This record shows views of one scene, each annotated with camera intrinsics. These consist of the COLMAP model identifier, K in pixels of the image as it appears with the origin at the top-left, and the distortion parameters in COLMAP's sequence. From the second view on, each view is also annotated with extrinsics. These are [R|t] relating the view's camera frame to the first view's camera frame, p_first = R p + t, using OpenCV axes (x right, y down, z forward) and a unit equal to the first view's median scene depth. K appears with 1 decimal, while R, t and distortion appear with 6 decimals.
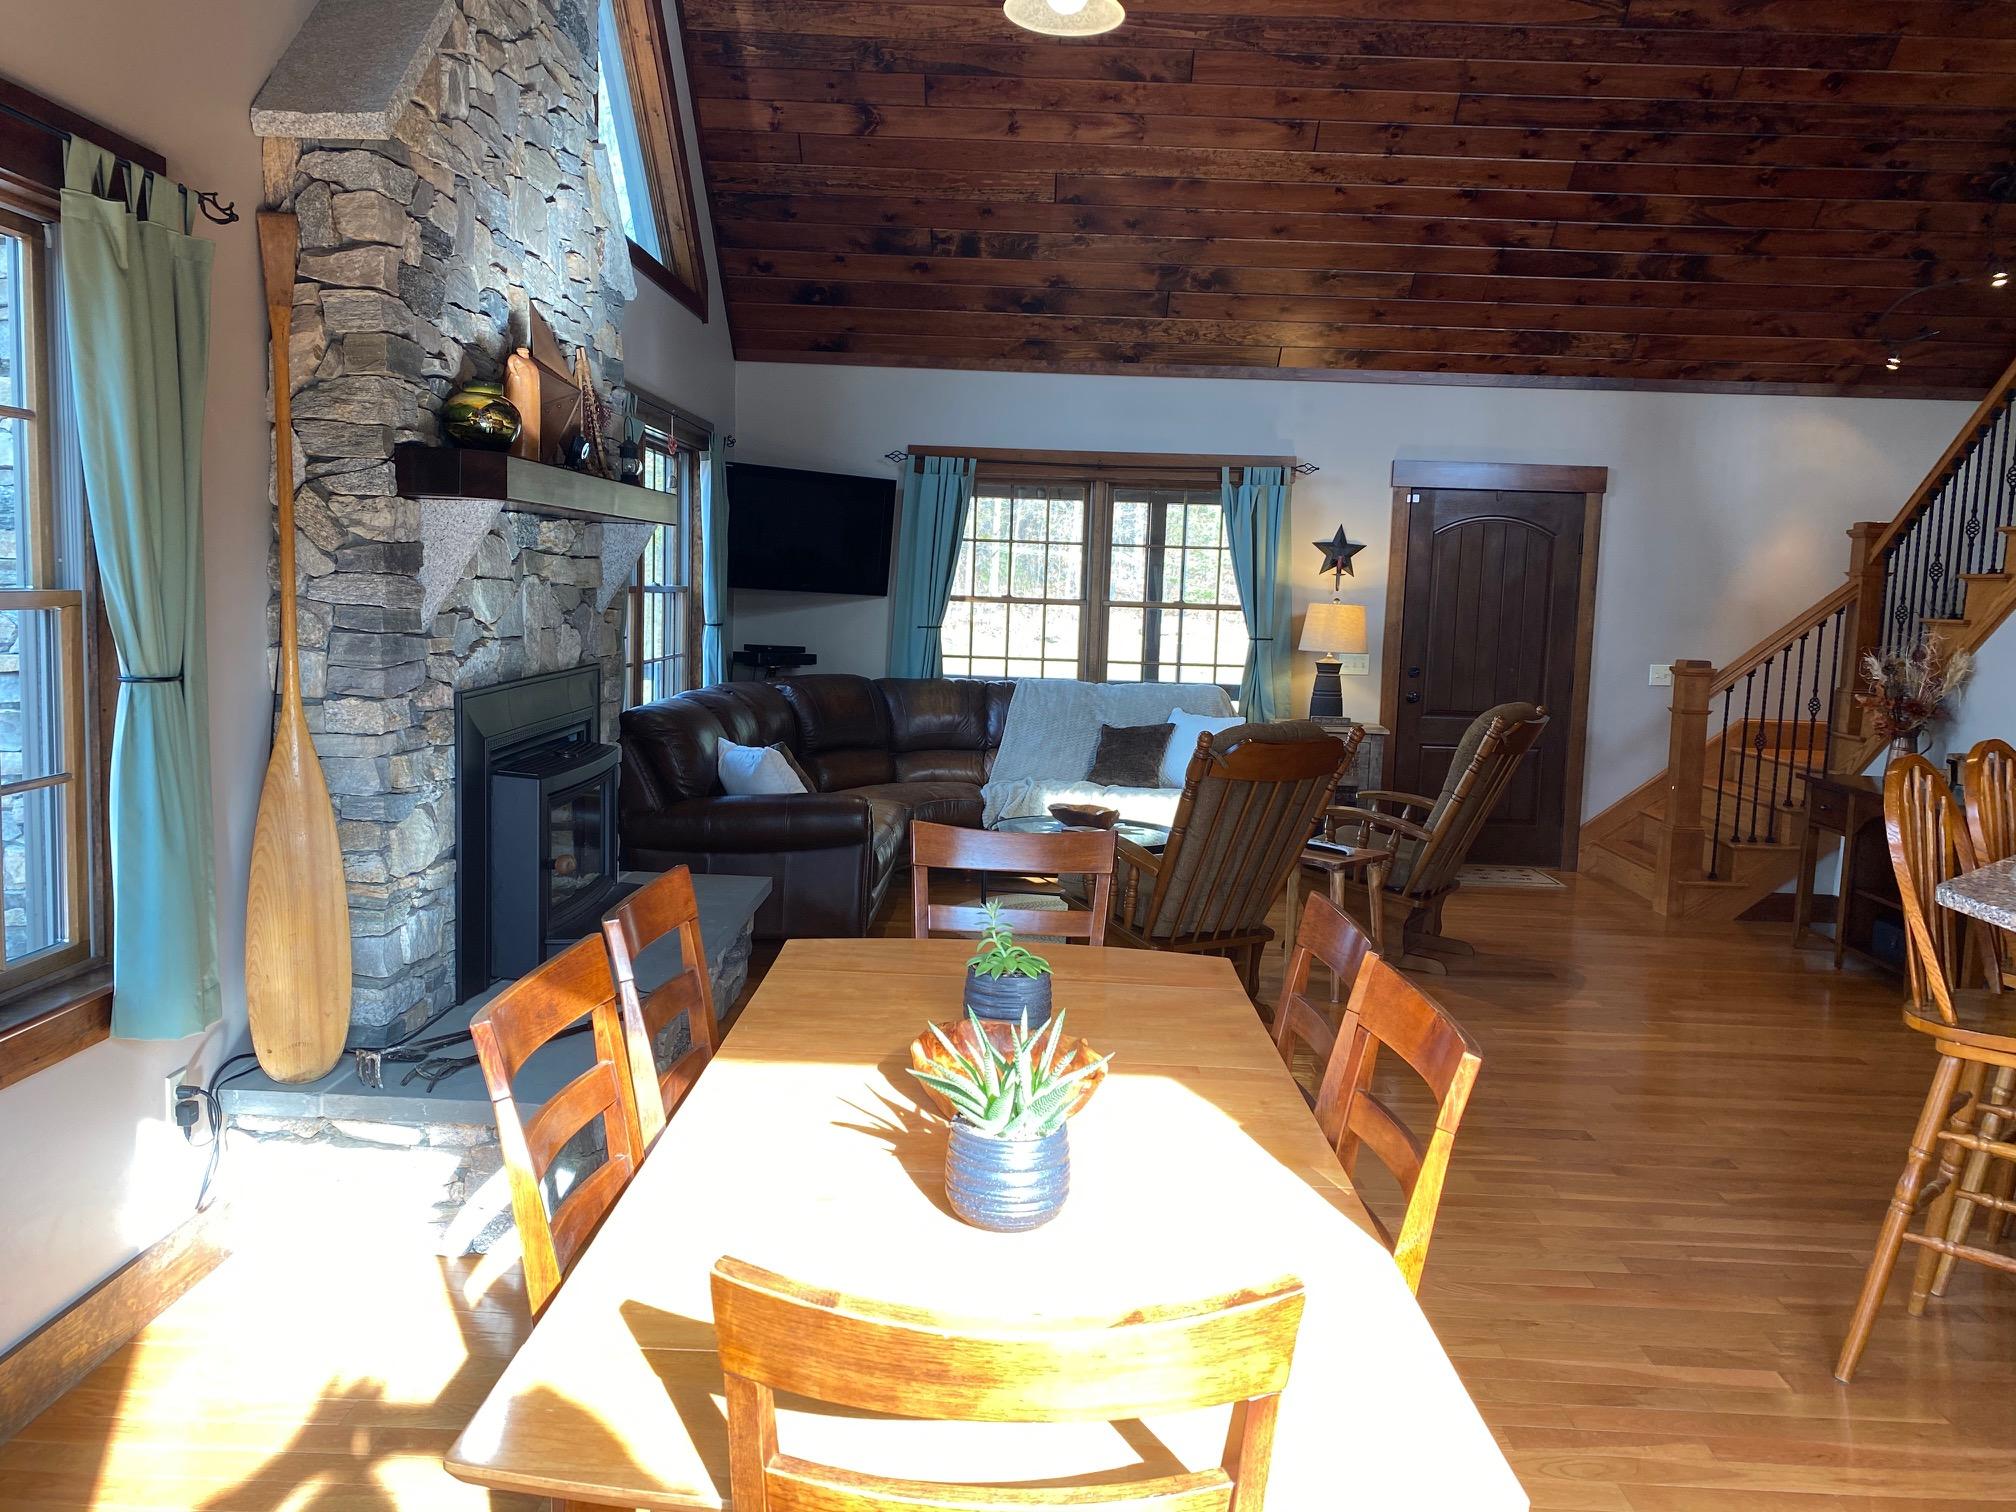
lens RADIAL K [[1562.3, 0, 1007.9], [0, 1562.3, 746.6], [0, 0, 1]] dist [0.063397, -0.080155]
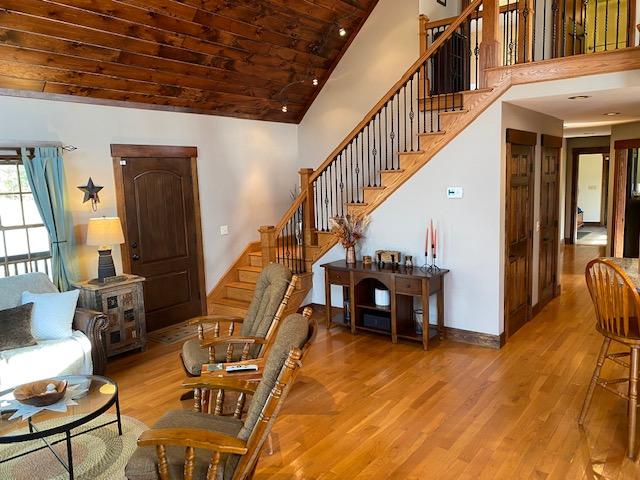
lens RADIAL K [[496.0, 0, 323.6], [0, 496.0, 235.6], [0, 0, 1]] dist [0.063397, -0.080155]
pose [[0.589816, -0.153026, 0.792906, -0.131852], [0.136198, 0.986666, 0.089107, -0.095030], [-0.795969, 0.055435, 0.602793, 0.445024]]
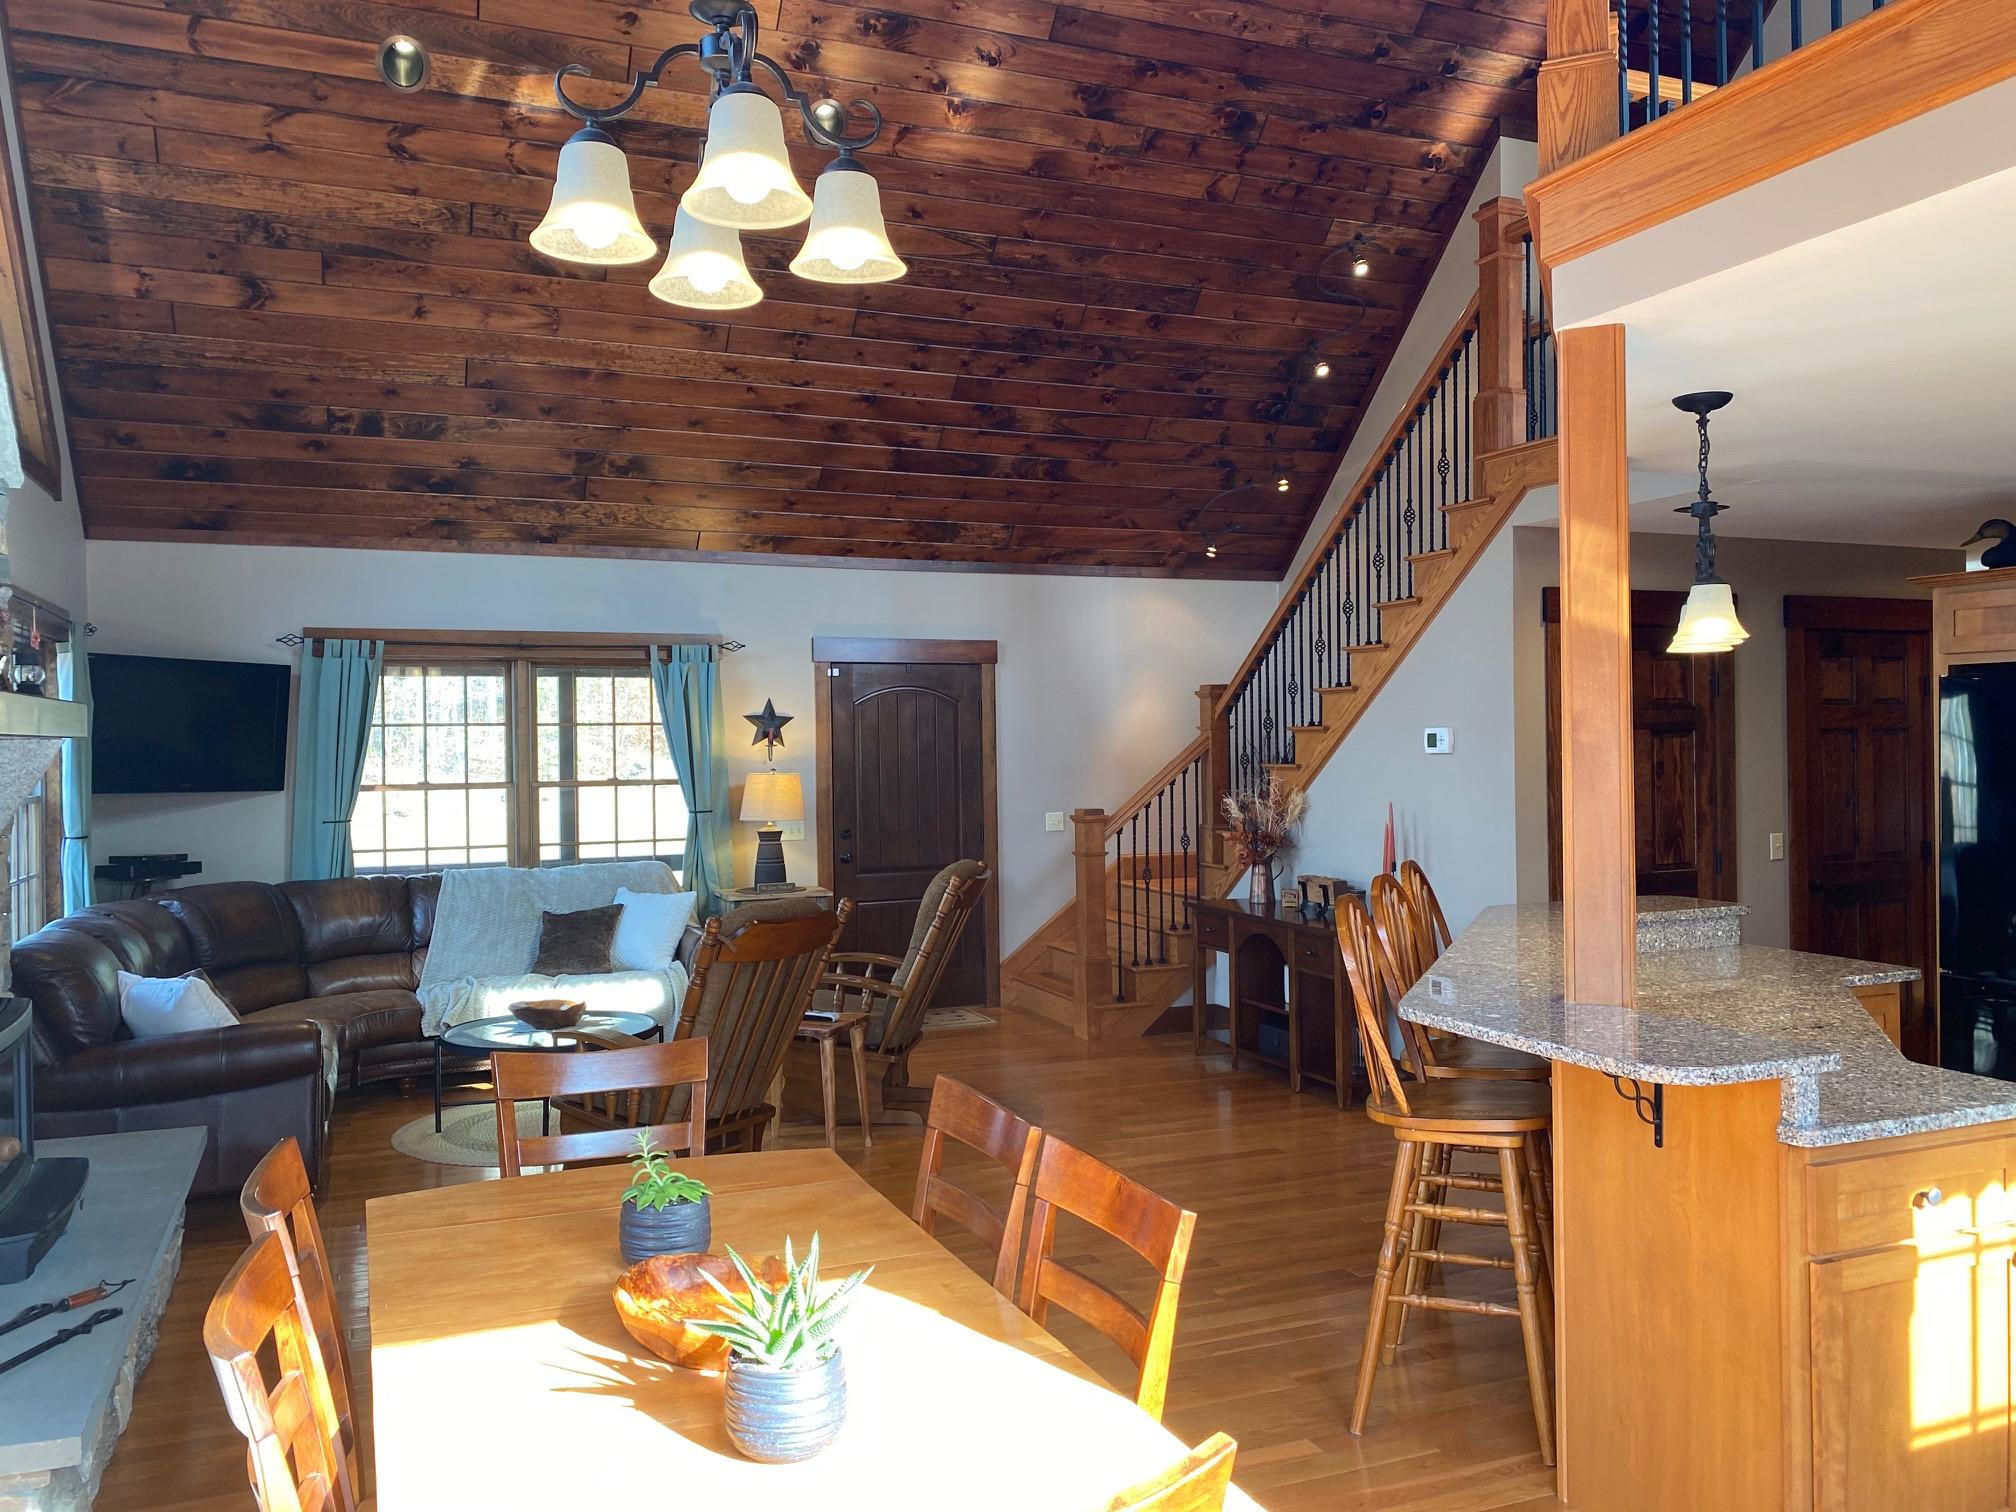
lens RADIAL K [[1562.3, 0, 1007.0], [0, 1562.3, 751.9], [0, 0, 1]] dist [0.063397, -0.080155]
pose [[0.917378, -0.048519, 0.395050, -0.060430], [0.085588, 0.993370, -0.076748, -0.014166], [-0.388707, 0.104218, 0.915448, -0.009943]]
